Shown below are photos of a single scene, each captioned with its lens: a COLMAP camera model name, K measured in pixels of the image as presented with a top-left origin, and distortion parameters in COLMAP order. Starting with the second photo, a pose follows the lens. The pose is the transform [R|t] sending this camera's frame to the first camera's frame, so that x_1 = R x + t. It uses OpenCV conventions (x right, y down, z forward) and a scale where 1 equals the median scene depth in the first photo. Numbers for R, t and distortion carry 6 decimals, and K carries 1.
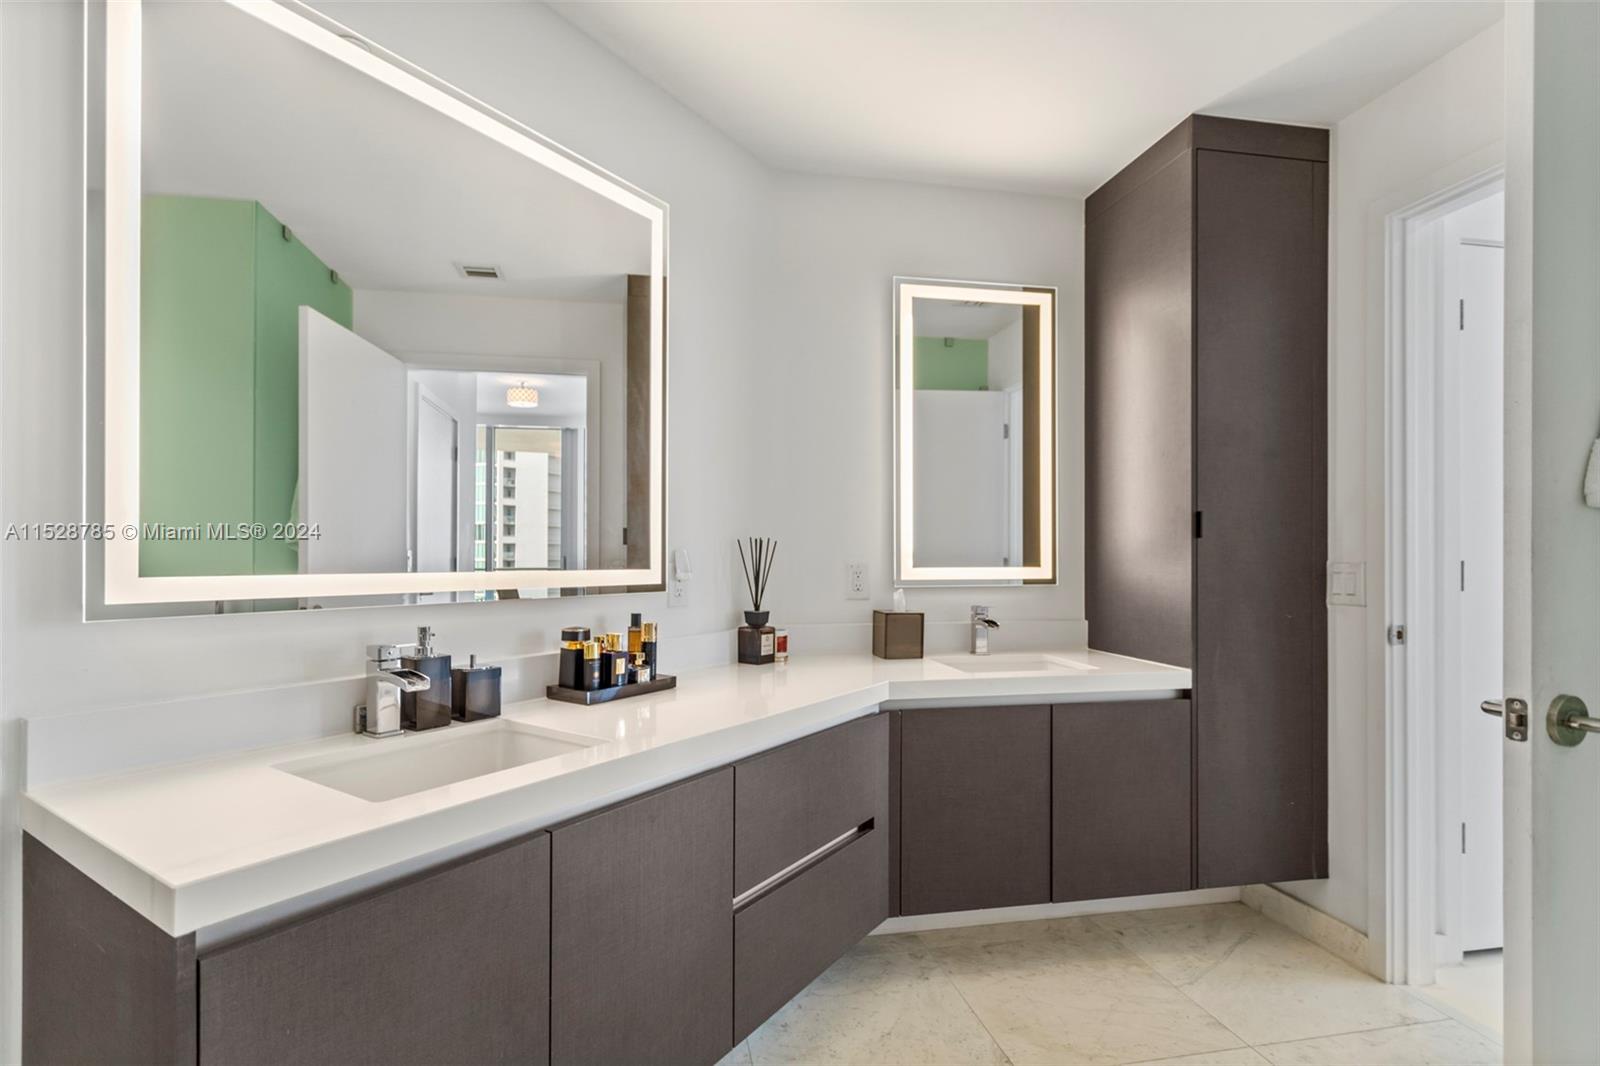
lens RADIAL K [[761.2, 0, 793.6], [0, 761.2, 543.0], [0, 0, 1]] dist [0.001202, -0.000016]
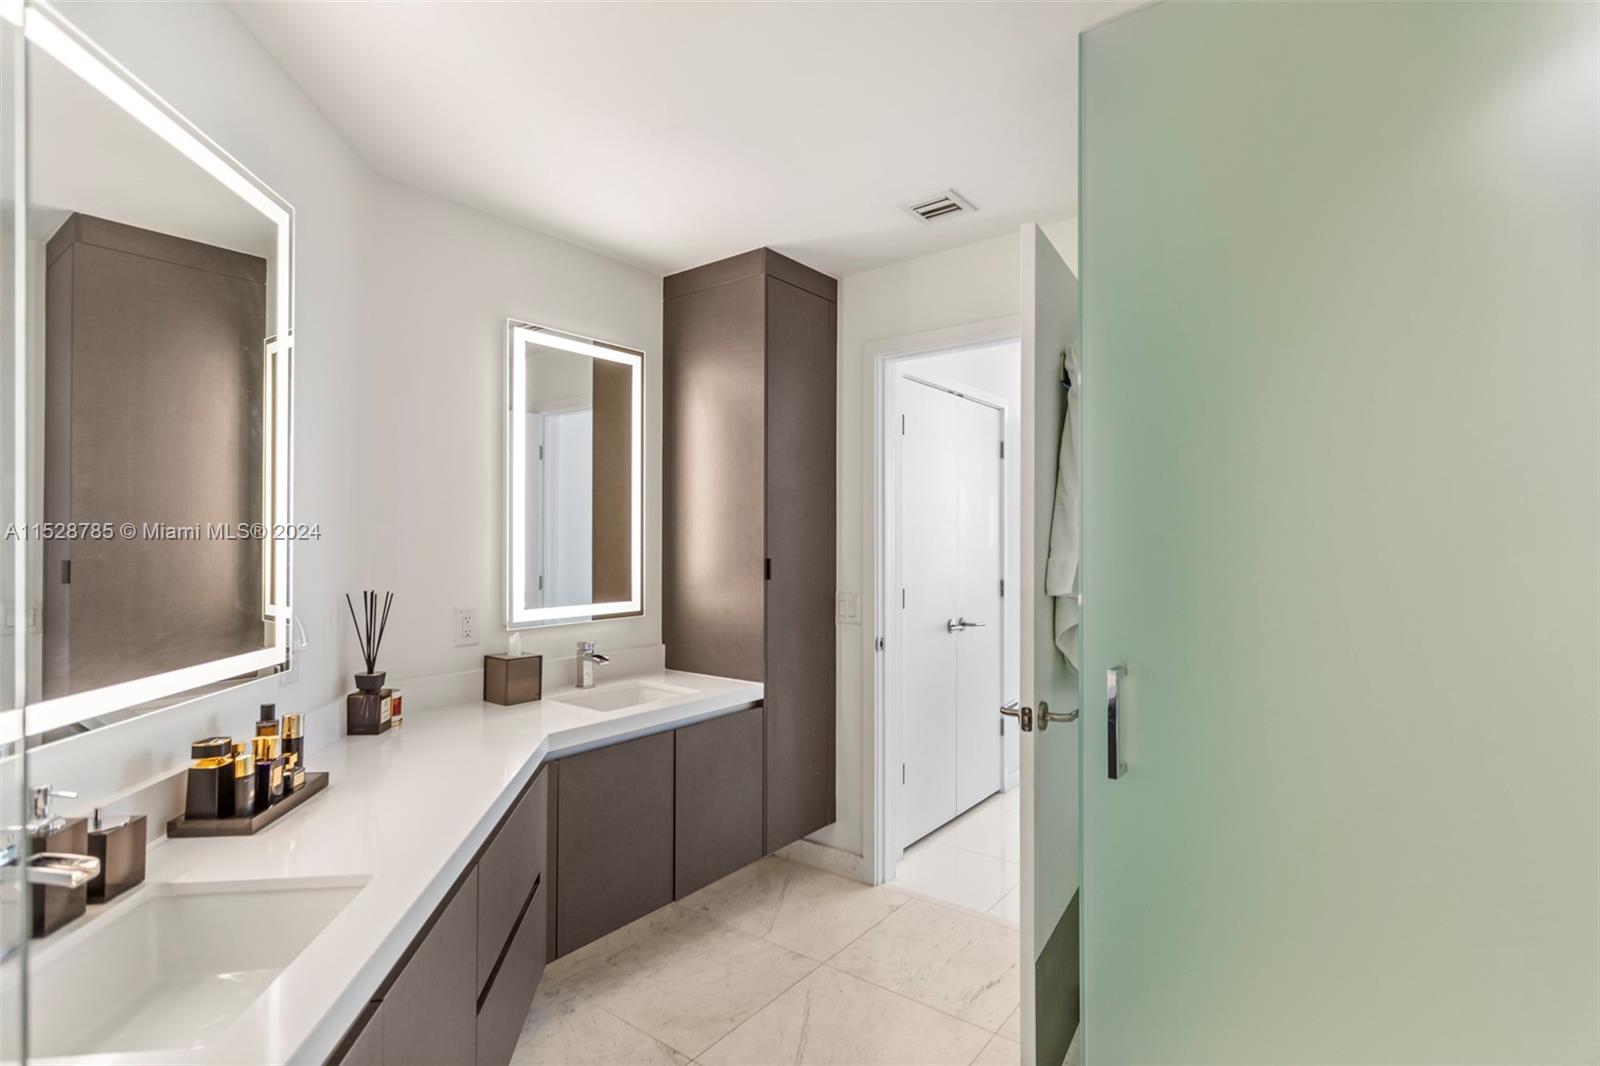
lens RADIAL K [[743.8, 0, 800.0], [0, 743.8, 533.0], [0, 0, 1]] dist [0.001733, -0.000267]
pose [[0.763283, 0.012970, 0.645934, -0.233381], [-0.009583, 0.999916, -0.008754, -0.073557], [-0.645994, 0.000492, 0.763343, 0.011063]]
